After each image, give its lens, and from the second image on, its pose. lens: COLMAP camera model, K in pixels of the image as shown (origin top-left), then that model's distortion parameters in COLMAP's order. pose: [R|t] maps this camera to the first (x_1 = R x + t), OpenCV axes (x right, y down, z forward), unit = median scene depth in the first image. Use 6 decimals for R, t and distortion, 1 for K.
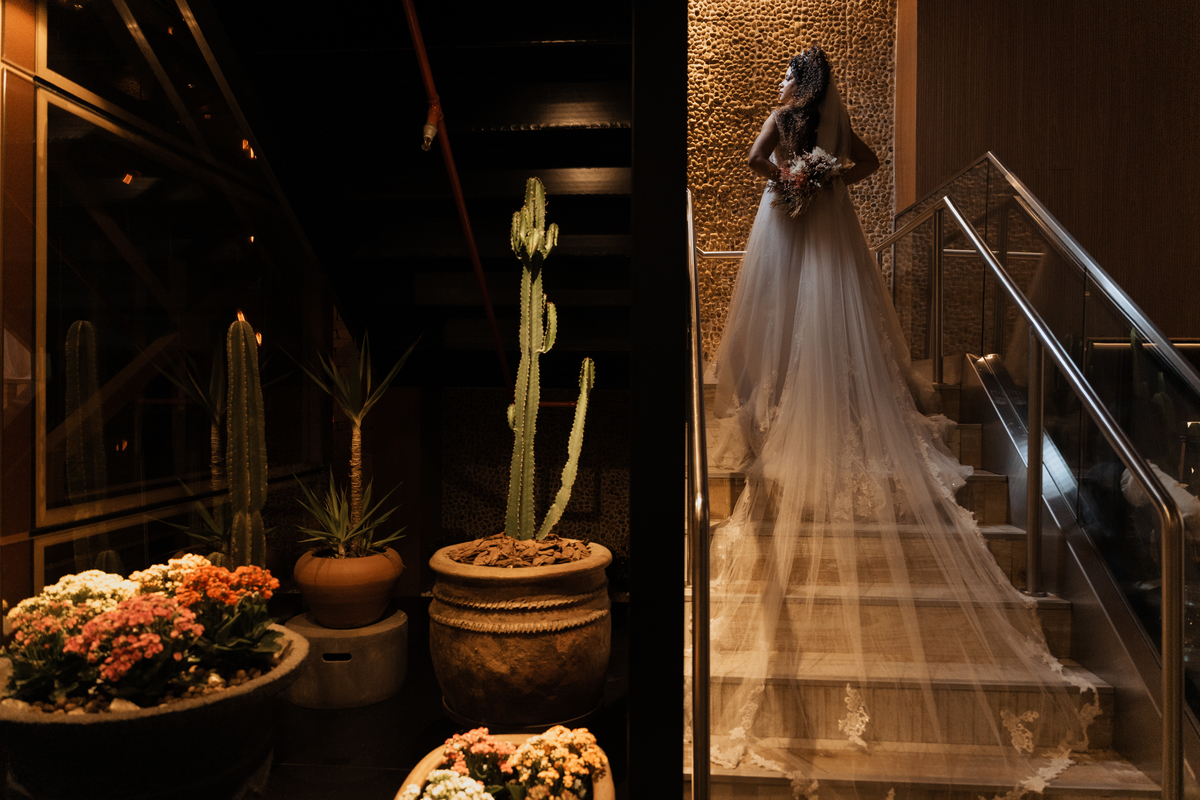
lens RADIAL K [[853.3, 0, 600.0], [0, 853.3, 400.0], [0, 0, 1]] dist [0.017255, -0.006115]
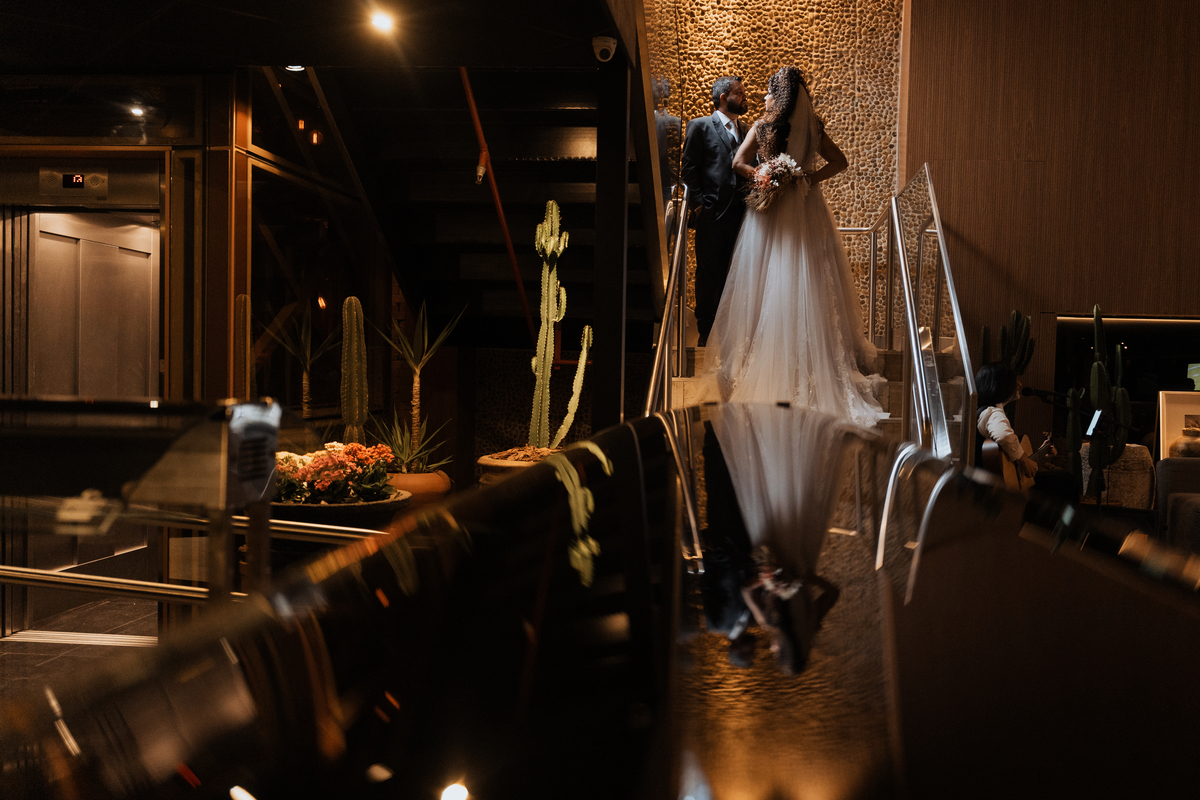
lens RADIAL K [[980.7, 0, 645.5], [0, 980.7, 398.6], [0, 0, 1]] dist [0.034901, -0.000803]
pose [[0.999853, 0.017019, -0.002237, 0.034067], [-0.016946, 0.999425, 0.029377, 0.009031], [0.002736, -0.029335, 0.999566, -0.252488]]
